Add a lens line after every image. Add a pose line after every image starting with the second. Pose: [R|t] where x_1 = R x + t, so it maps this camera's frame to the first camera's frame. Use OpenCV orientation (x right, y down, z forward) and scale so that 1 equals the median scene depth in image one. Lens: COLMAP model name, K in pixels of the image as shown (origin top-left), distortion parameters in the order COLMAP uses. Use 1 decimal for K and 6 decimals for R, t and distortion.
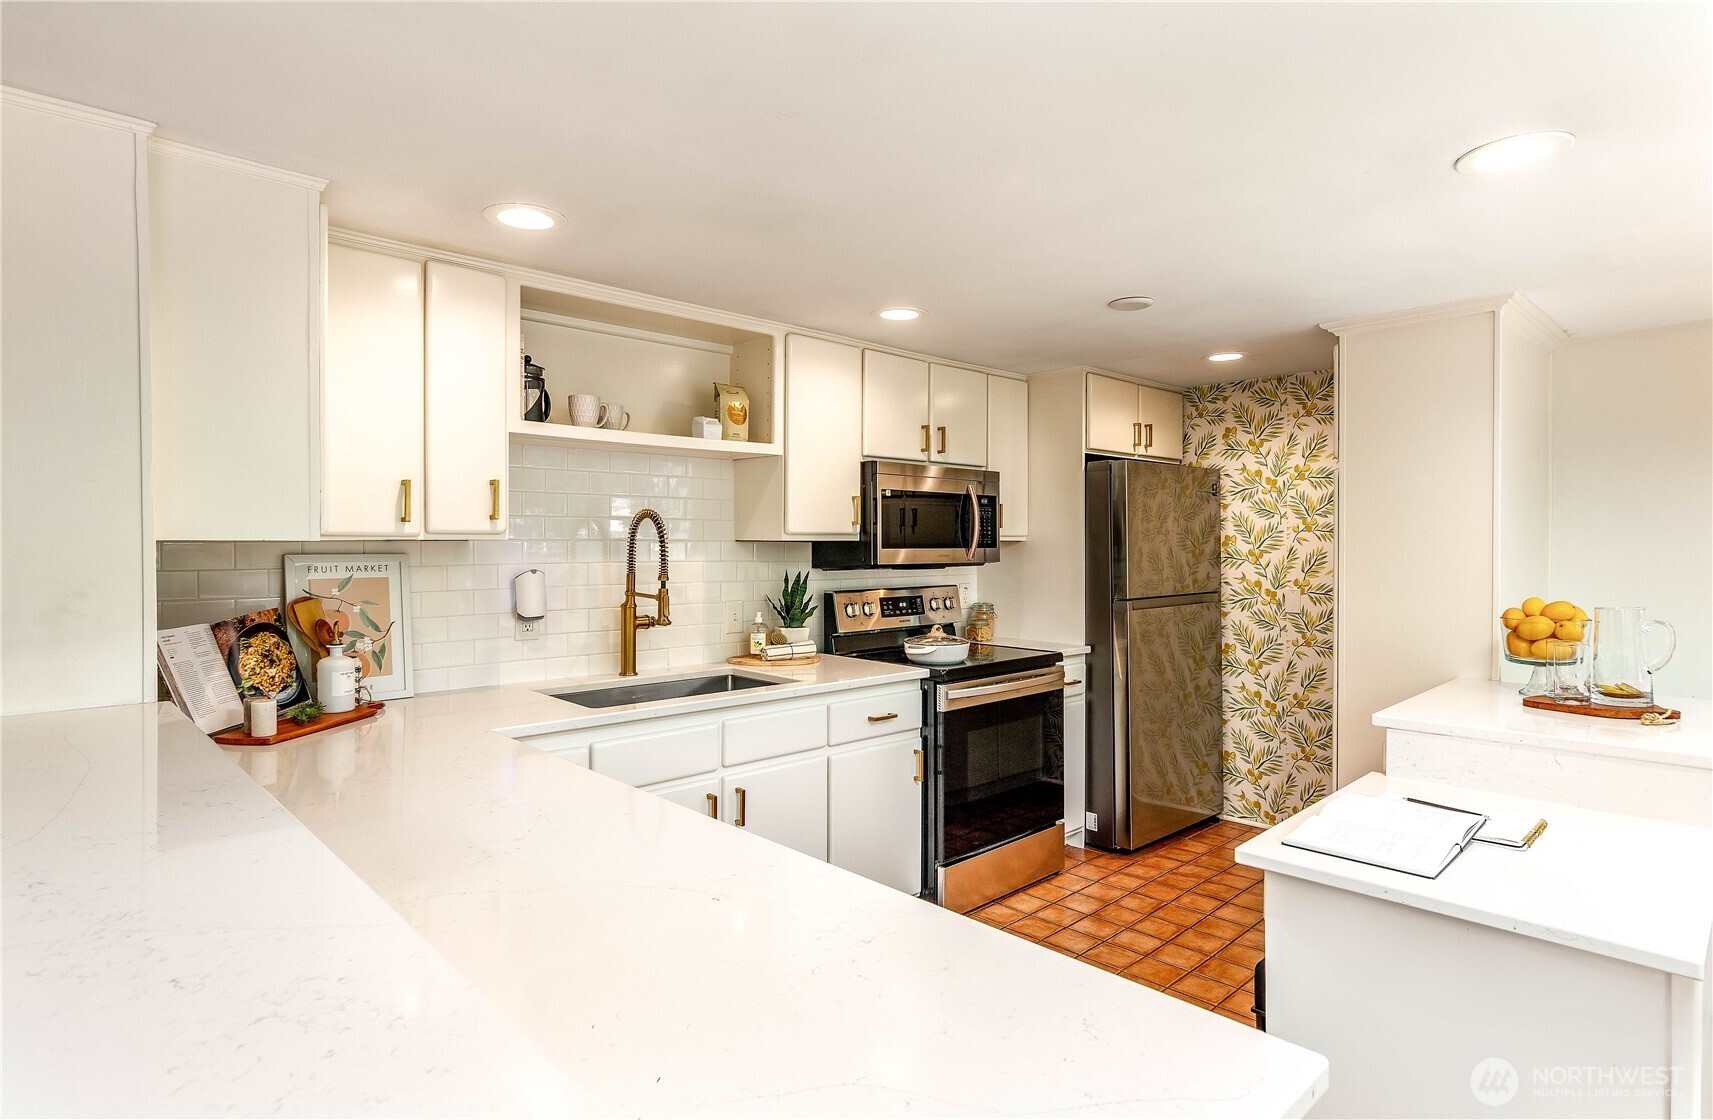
lens RADIAL K [[880.5, 0, 850.2], [0, 880.5, 552.5], [0, 0, 1]] dist [-0.003501, 0.000417]
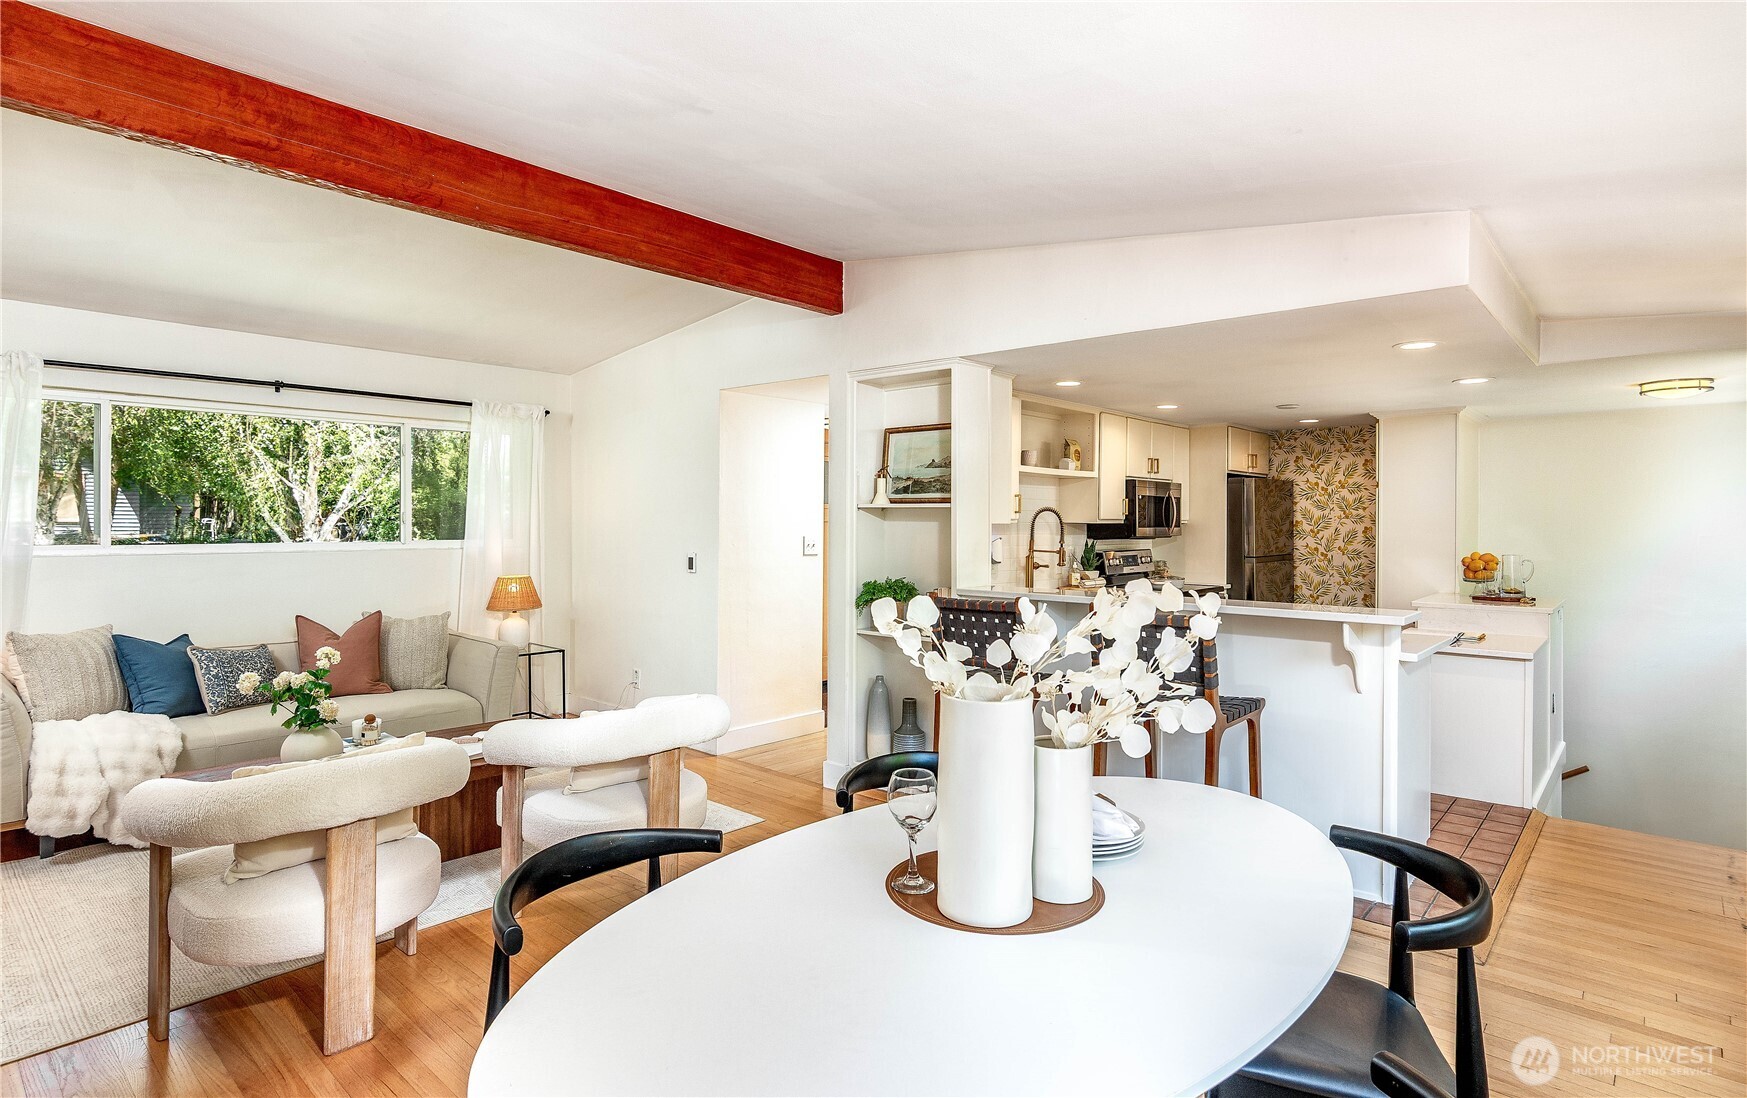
lens RADIAL K [[868.6, 0, 875.3], [0, 868.6, 532.2], [0, 0, 1]] dist [-0.017086, -0.000937]
pose [[0.996895, 0.003882, 0.078645, -0.652904], [-0.004034, 0.999990, 0.001775, 0.004173], [-0.078637, -0.002087, 0.996901, -0.754491]]
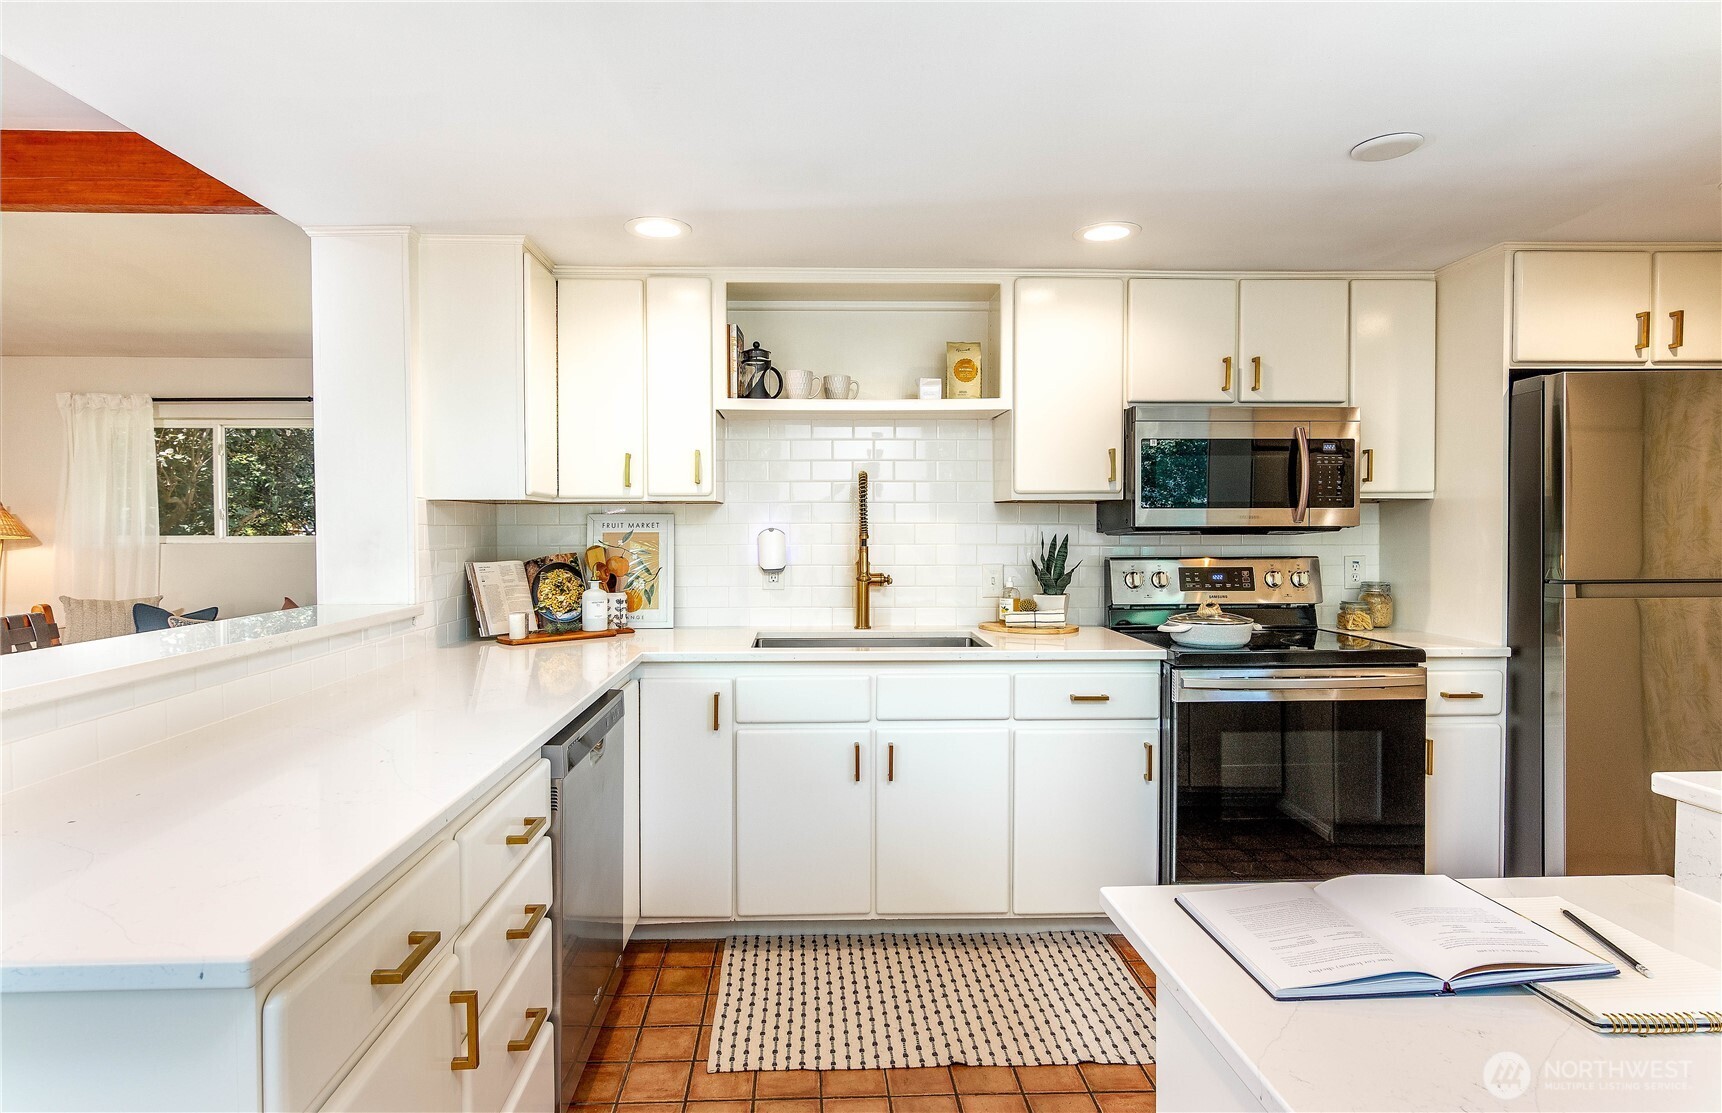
lens RADIAL K [[885.1, 0, 848.5], [0, 885.1, 542.0], [0, 0, 1]] dist [-0.003501, 0.000417]
pose [[0.758321, 0.008371, -0.651827, 0.384959], [-0.003198, 0.999953, 0.009121, 0.022072], [0.651873, -0.004831, 0.758313, 0.158216]]
